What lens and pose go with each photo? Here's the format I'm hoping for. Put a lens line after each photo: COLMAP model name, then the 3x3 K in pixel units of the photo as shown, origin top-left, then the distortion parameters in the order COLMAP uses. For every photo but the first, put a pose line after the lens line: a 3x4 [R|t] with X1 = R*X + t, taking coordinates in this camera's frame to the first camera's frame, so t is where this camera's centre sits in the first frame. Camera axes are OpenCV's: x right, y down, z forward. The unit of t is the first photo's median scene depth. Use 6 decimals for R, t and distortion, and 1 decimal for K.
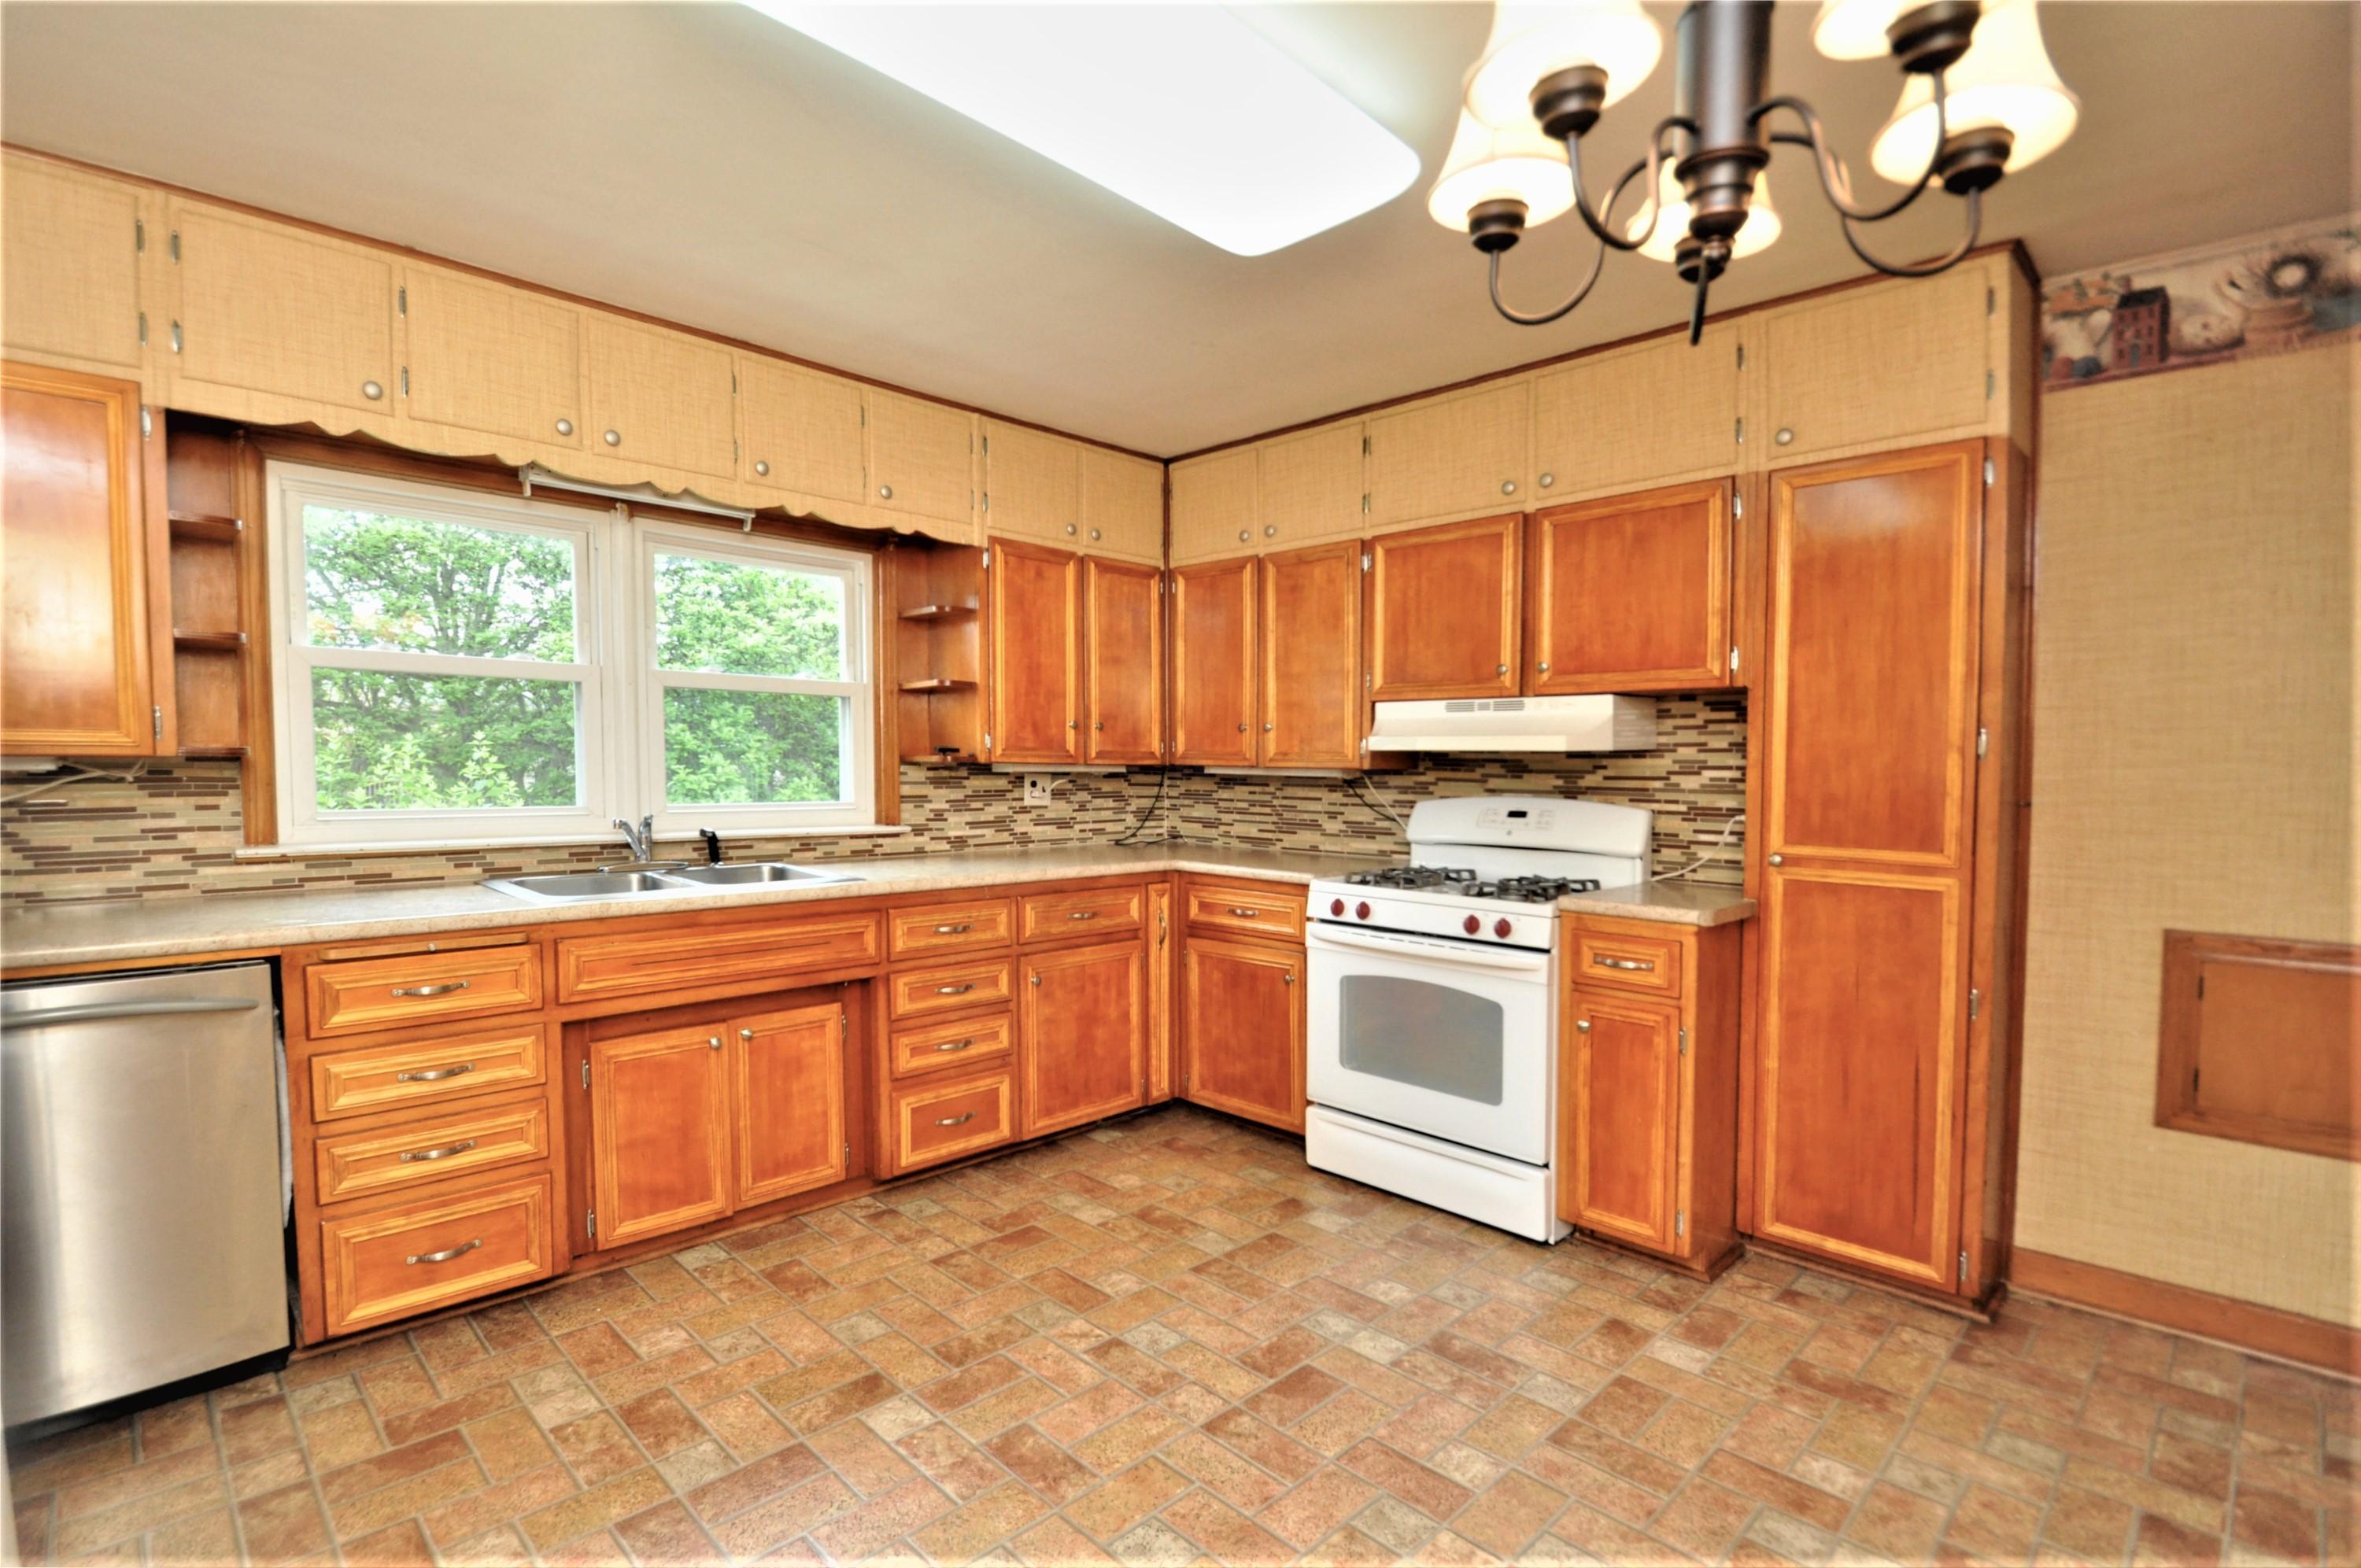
lens RADIAL K [[1105.8, 0, 1179.0], [0, 1105.8, 743.0], [0, 0, 1]] dist [0.000660, -0.000557]
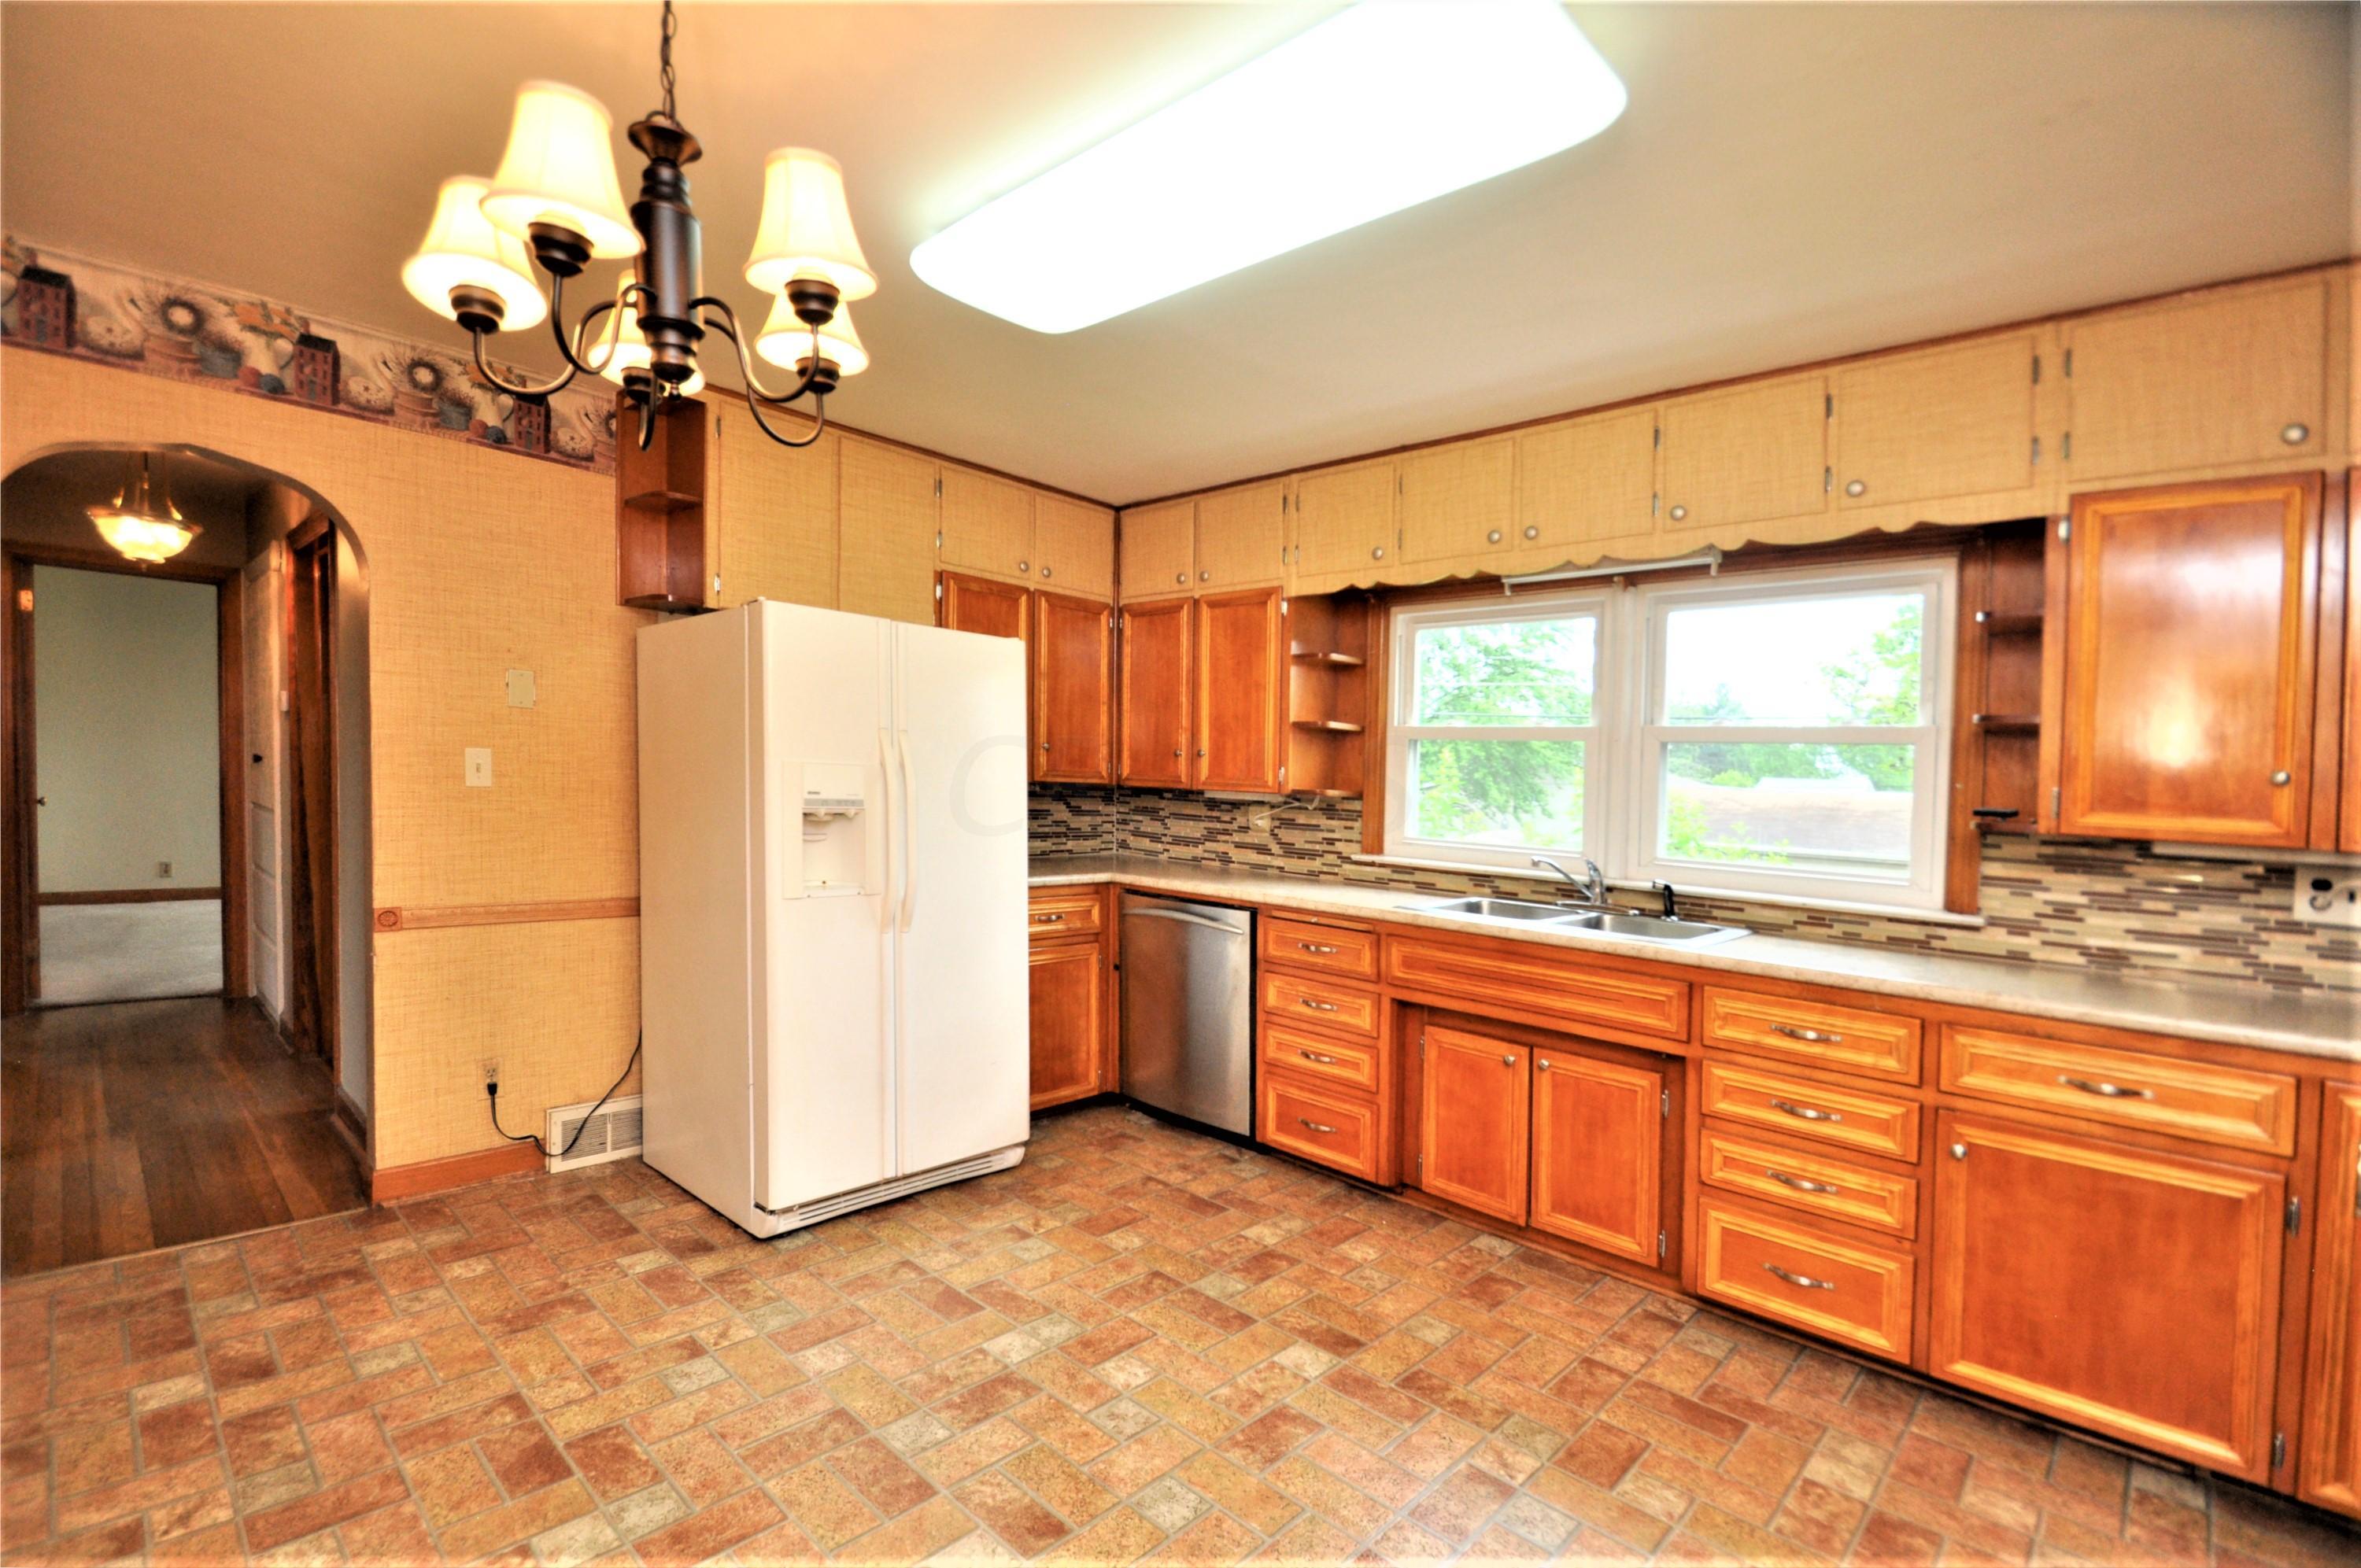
lens RADIAL K [[1047.9, 0, 1115.5], [0, 1047.9, 800.2], [0, 0, 1]] dist [-0.000911, -0.000487]
pose [[0.010129, 0.007617, -0.999920, 0.560255], [-0.032711, 0.999438, 0.007282, 0.013845], [0.999414, 0.032635, 0.010372, 0.524058]]
